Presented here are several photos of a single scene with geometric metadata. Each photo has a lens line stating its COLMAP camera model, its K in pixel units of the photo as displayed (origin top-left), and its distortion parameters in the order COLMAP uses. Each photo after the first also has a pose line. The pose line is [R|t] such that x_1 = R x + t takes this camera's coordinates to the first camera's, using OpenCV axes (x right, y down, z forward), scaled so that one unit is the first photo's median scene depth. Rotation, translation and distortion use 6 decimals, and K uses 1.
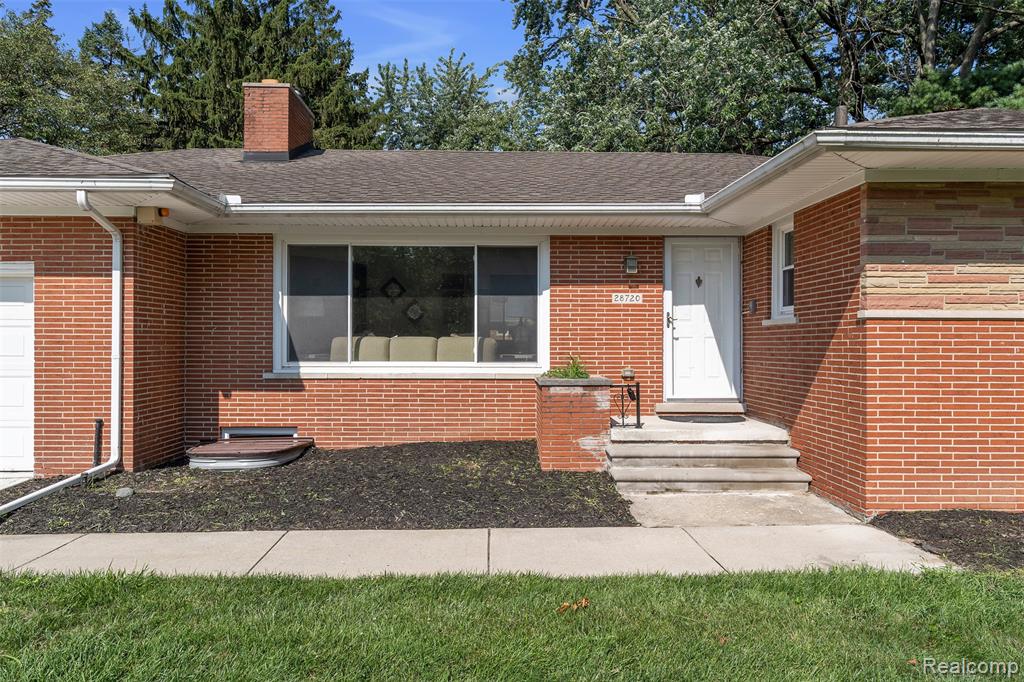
lens RADIAL K [[706.2, 0, 512.0], [0, 706.2, 341.0], [0, 0, 1]] dist [-0.001503, -0.001343]
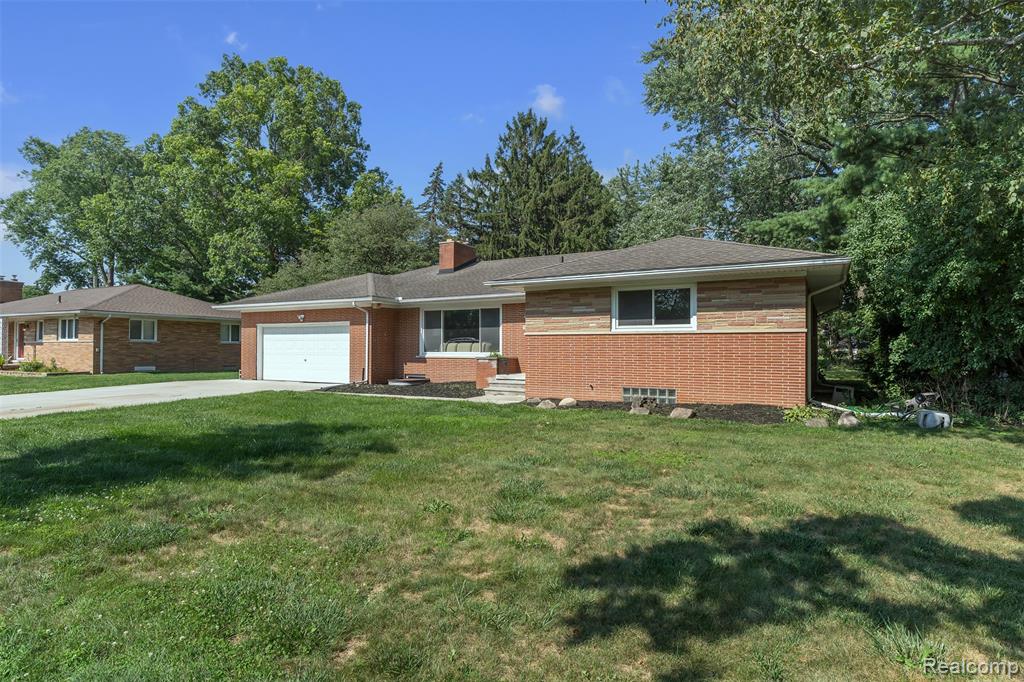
lens RADIAL K [[552.9, 0, 512.0], [0, 552.9, 341.0], [0, 0, 1]] dist [-0.003419, -0.000442]
pose [[0.863772, -0.007575, -0.503827, 1.115585], [-0.000950, 0.999861, -0.016661, 0.022478], [0.503883, 0.014870, 0.863644, -0.752796]]
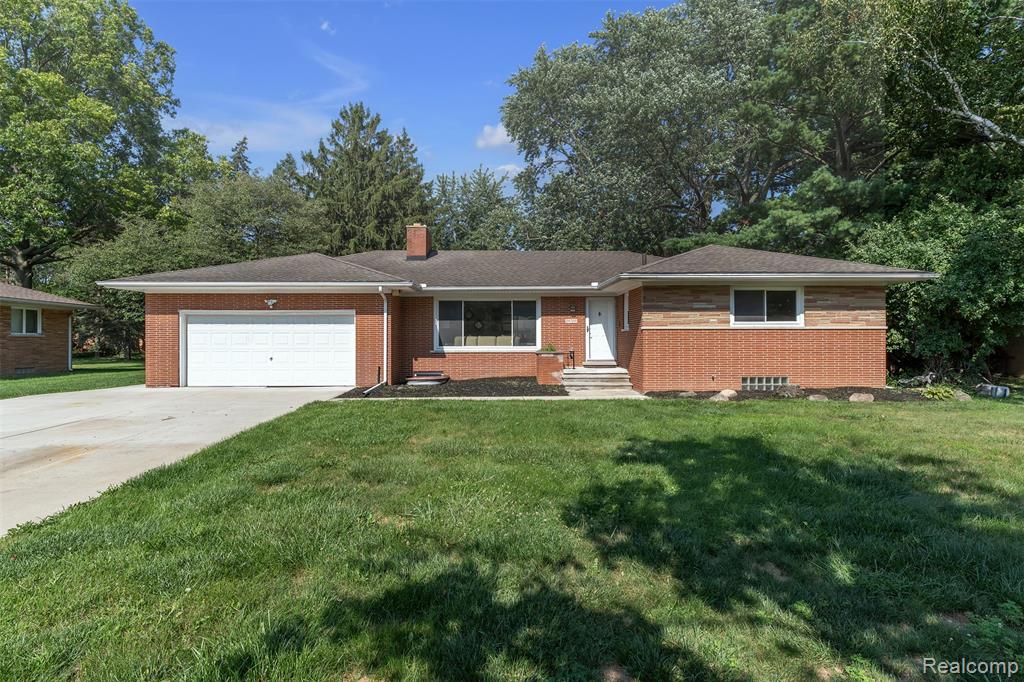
lens RADIAL K [[482.5, 0, 512.0], [0, 482.5, 341.0], [0, 0, 1]] dist [-0.012034, -0.000301]
pose [[0.999983, -0.004160, -0.004199, -0.044839], [0.004168, 0.999990, 0.001824, 0.008670], [0.004192, -0.001842, 0.999990, -0.751323]]
